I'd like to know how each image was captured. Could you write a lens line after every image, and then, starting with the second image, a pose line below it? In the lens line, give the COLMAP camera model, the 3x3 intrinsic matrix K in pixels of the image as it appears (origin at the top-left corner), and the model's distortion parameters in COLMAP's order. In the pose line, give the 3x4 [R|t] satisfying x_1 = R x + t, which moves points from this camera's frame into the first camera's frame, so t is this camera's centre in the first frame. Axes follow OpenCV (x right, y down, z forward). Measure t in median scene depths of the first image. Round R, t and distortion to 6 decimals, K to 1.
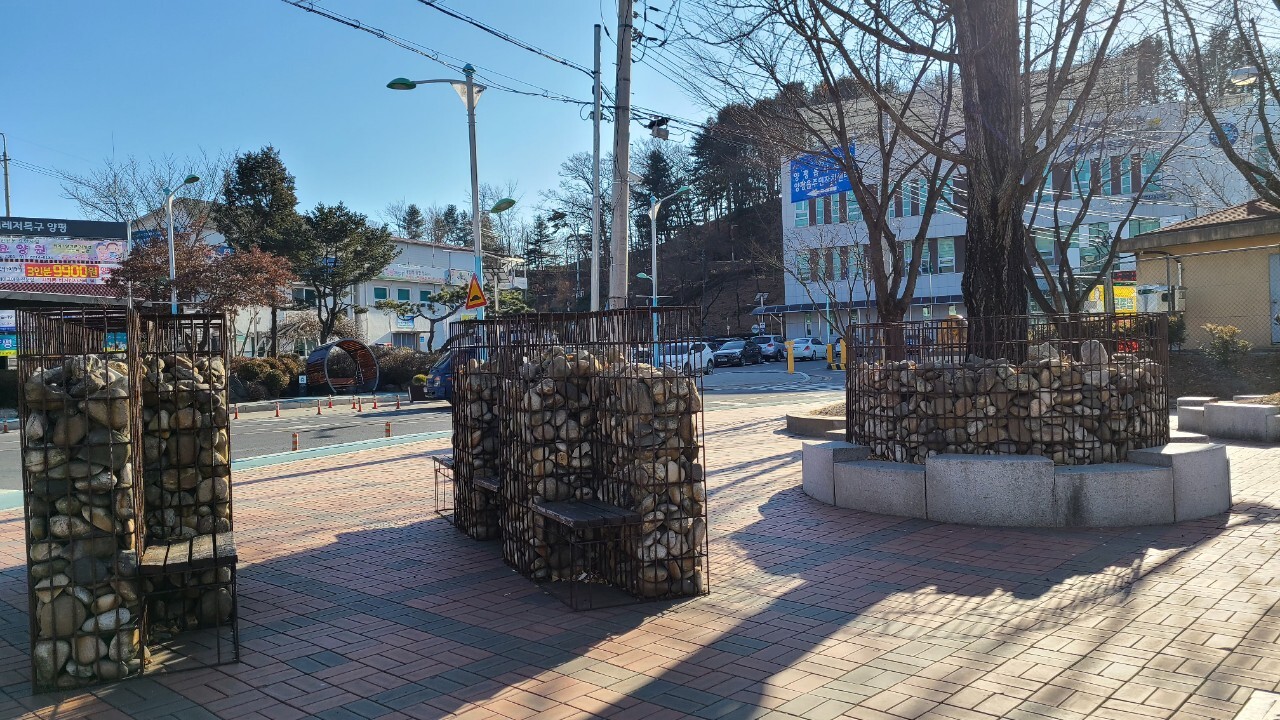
lens RADIAL K [[950.6, 0, 631.8], [0, 950.6, 357.4], [0, 0, 1]] dist [0.059119, -0.043800]
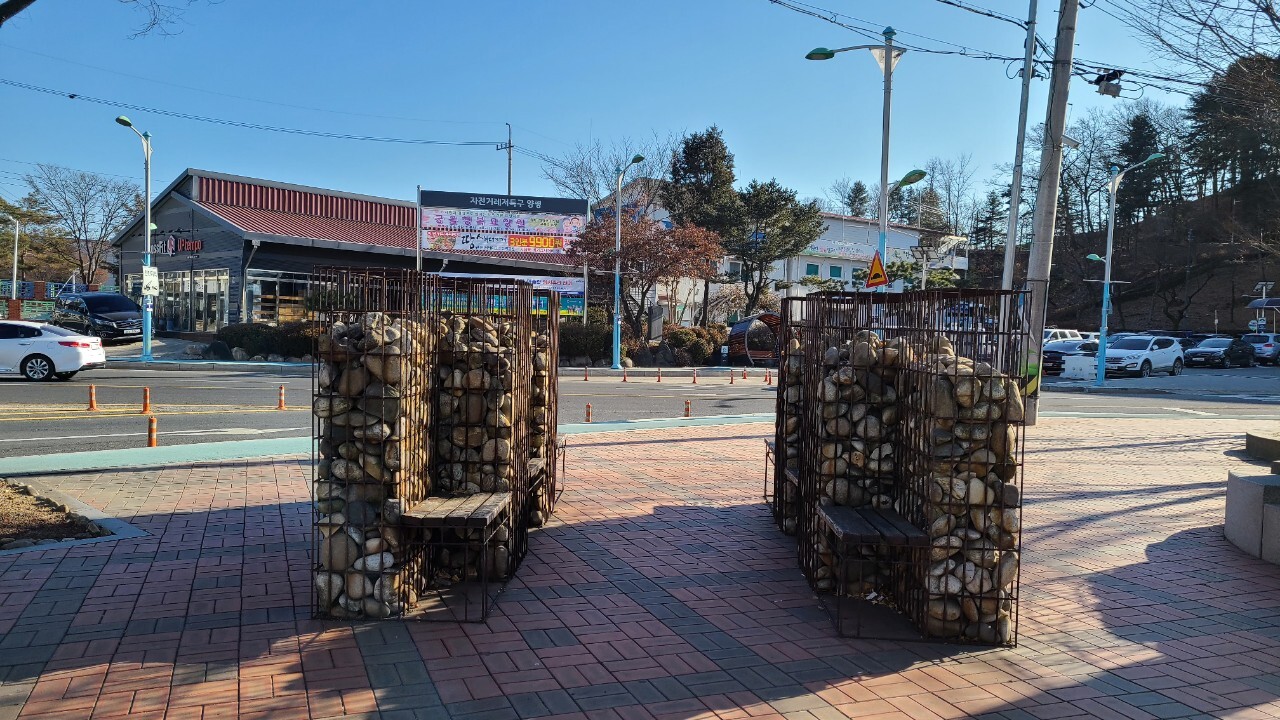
lens RADIAL K [[950.6, 0, 648.3], [0, 950.6, 366.9], [0, 0, 1]] dist [0.059119, -0.043800]
pose [[0.905124, 0.074075, -0.418645, 0.076980], [-0.060290, 0.997117, 0.046080, -0.004632], [0.420851, -0.016468, 0.906980, 0.084539]]
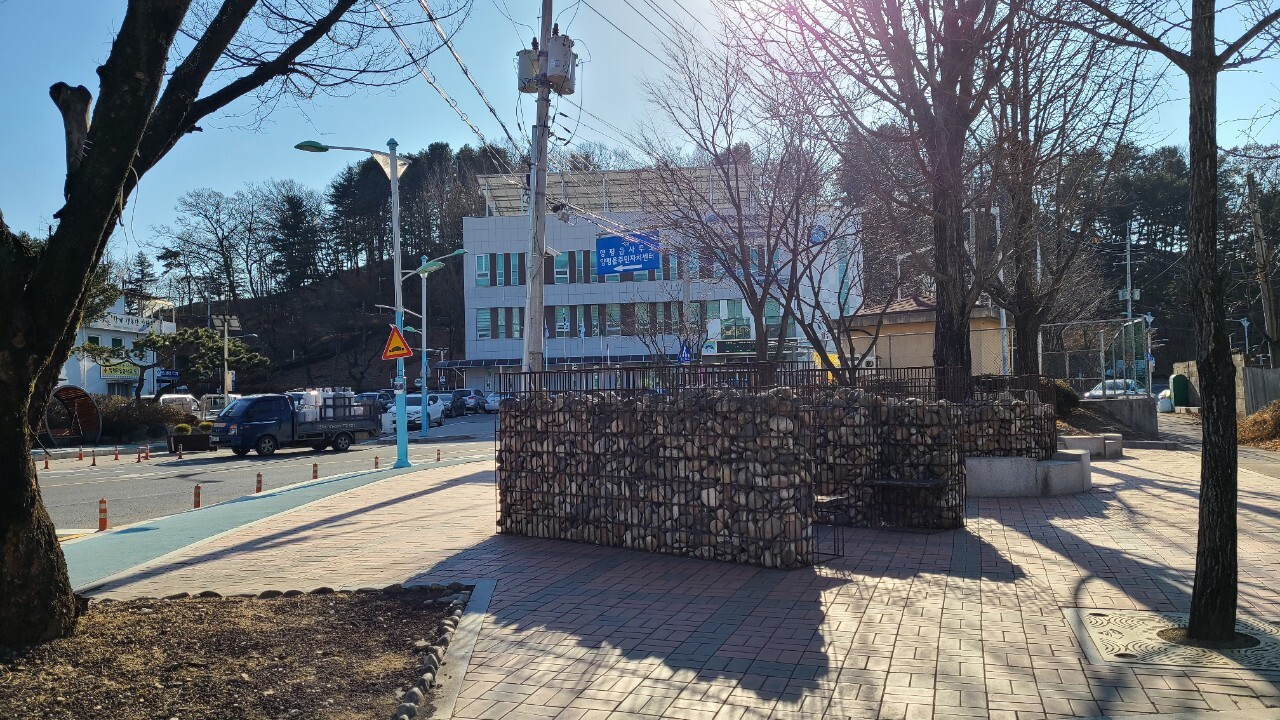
lens RADIAL K [[950.6, 0, 638.7], [0, 950.6, 366.6], [0, 0, 1]] dist [0.059119, -0.043800]
pose [[0.915451, 0.023845, 0.401722, -0.768057], [-0.004376, 0.998774, -0.049312, 0.024627], [-0.402405, 0.043384, 0.914433, -0.263167]]
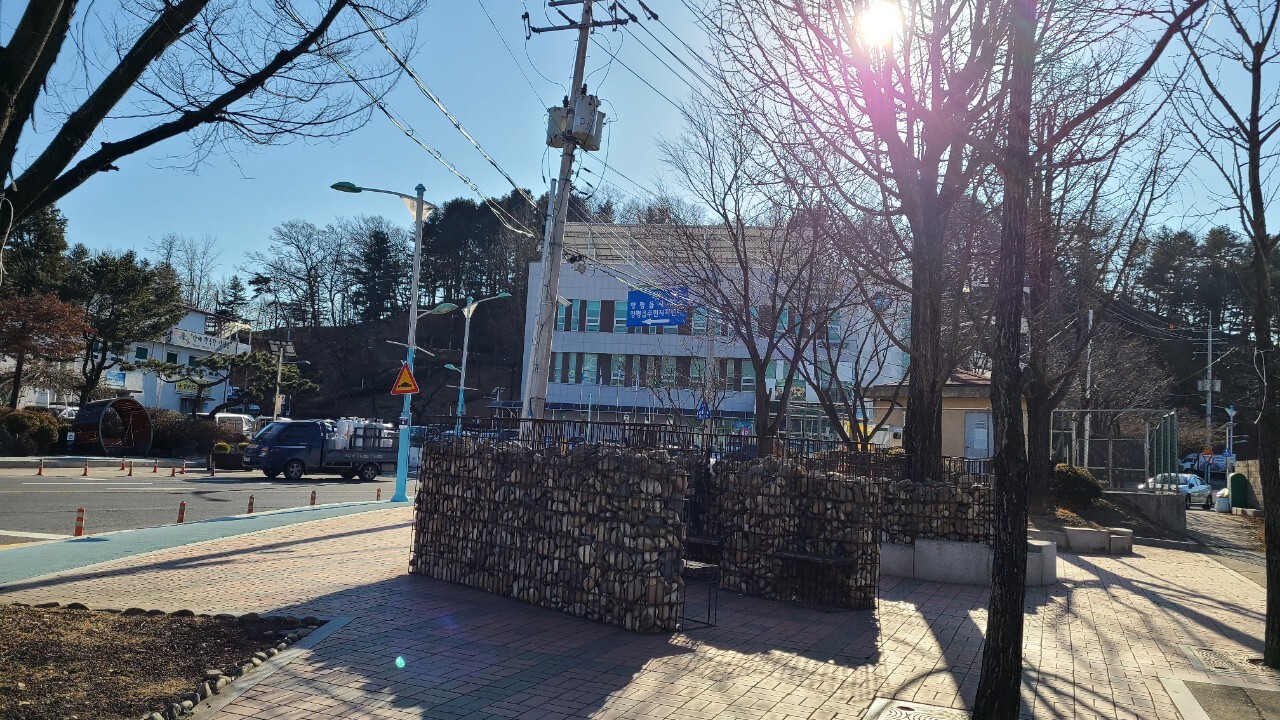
lens RADIAL K [[950.6, 0, 633.4], [0, 950.6, 352.4], [0, 0, 1]] dist [0.059119, -0.043800]
pose [[0.939730, 0.117086, 0.321245, -0.609100], [-0.084345, 0.989887, -0.114058, 0.012789], [-0.331351, 0.080088, 0.940102, -0.345997]]
